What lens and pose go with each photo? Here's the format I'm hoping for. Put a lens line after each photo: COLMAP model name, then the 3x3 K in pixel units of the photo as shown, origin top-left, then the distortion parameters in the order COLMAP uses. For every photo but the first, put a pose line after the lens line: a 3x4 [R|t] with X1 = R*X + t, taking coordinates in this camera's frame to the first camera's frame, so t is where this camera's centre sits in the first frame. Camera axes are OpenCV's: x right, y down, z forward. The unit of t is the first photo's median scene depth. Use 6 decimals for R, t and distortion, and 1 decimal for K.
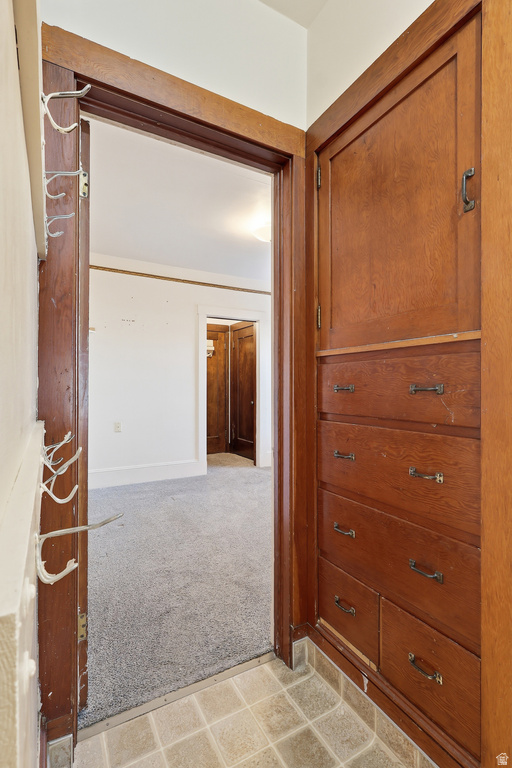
lens RADIAL K [[357.8, 0, 253.3], [0, 357.8, 384.3], [0, 0, 1]] dist [0.001863, 0.001143]
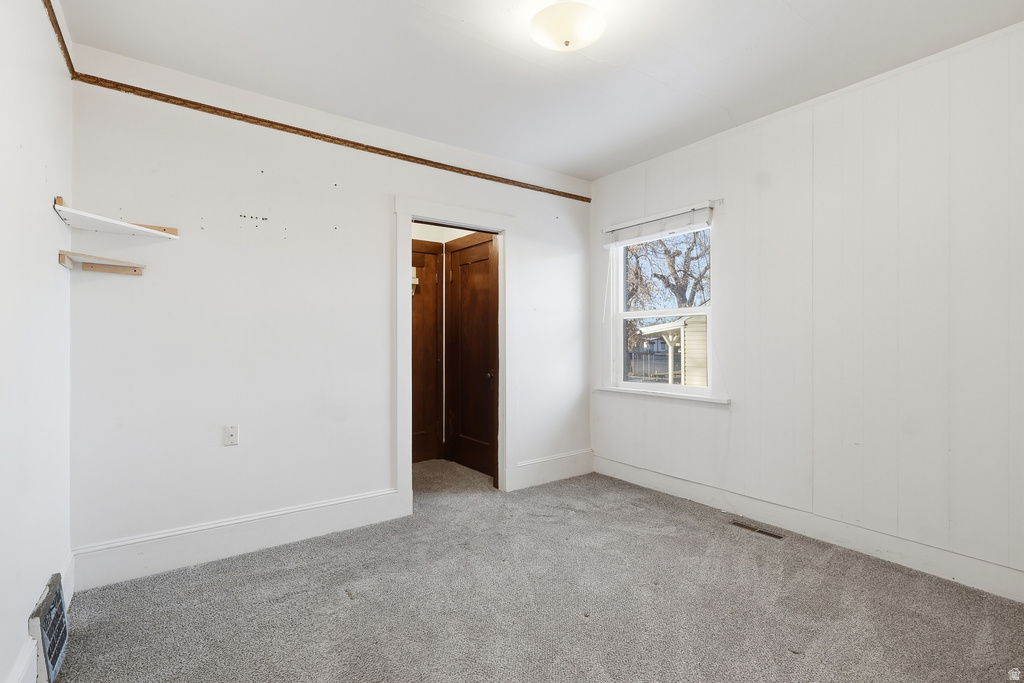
lens RADIAL K [[477.0, 0, 511.1], [0, 477.0, 338.4], [0, 0, 1]] dist [0.001863, 0.001143]
pose [[0.992668, 0.000785, 0.120868, -0.062488], [-0.001173, 0.999994, 0.003140, -0.011635], [-0.120865, -0.003259, 0.992664, 0.246505]]
